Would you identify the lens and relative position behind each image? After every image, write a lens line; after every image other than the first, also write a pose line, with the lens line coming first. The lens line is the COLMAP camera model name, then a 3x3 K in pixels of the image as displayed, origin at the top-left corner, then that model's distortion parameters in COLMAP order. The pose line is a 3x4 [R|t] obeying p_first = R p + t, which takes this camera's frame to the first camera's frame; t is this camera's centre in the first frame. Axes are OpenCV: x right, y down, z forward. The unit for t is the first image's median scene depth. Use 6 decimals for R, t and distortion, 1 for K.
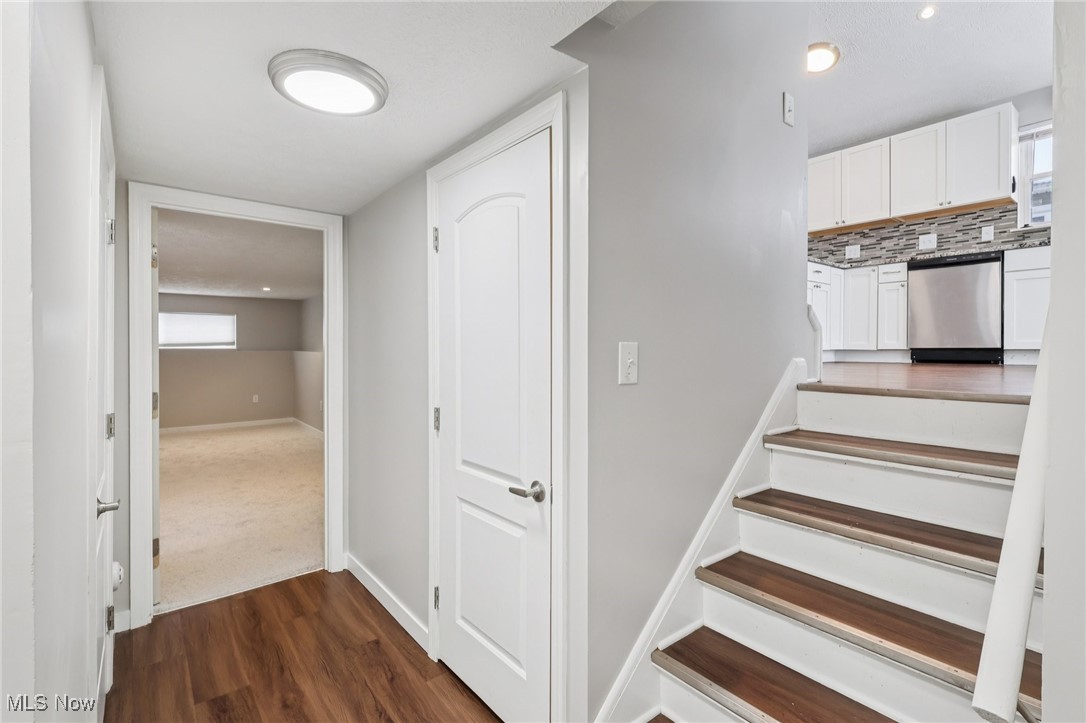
lens RADIAL K [[508.6, 0, 542.0], [0, 508.6, 350.5], [0, 0, 1]] dist [-0.001590, 0.000515]
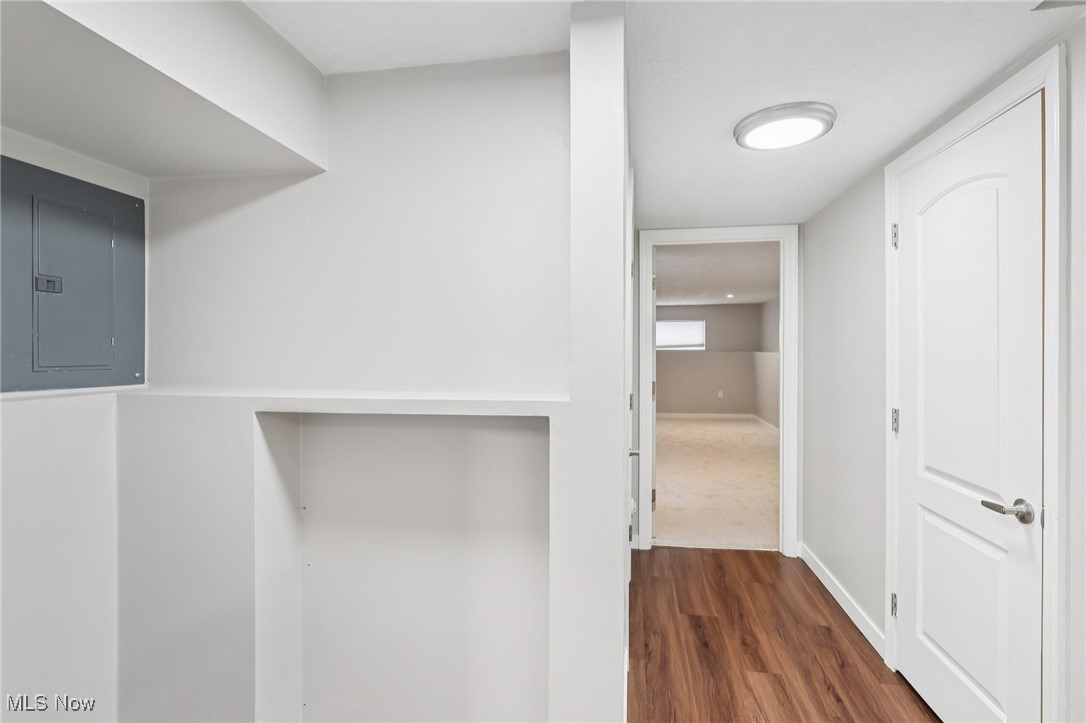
lens RADIAL K [[503.8, 0, 547.3], [0, 503.8, 357.5], [0, 0, 1]] dist [-0.000276, 0.000825]
pose [[0.664926, 0.009084, -0.746854, 0.063029], [-0.000422, 0.999930, 0.011786, 0.002885], [0.746909, -0.007522, 0.664884, -0.123184]]
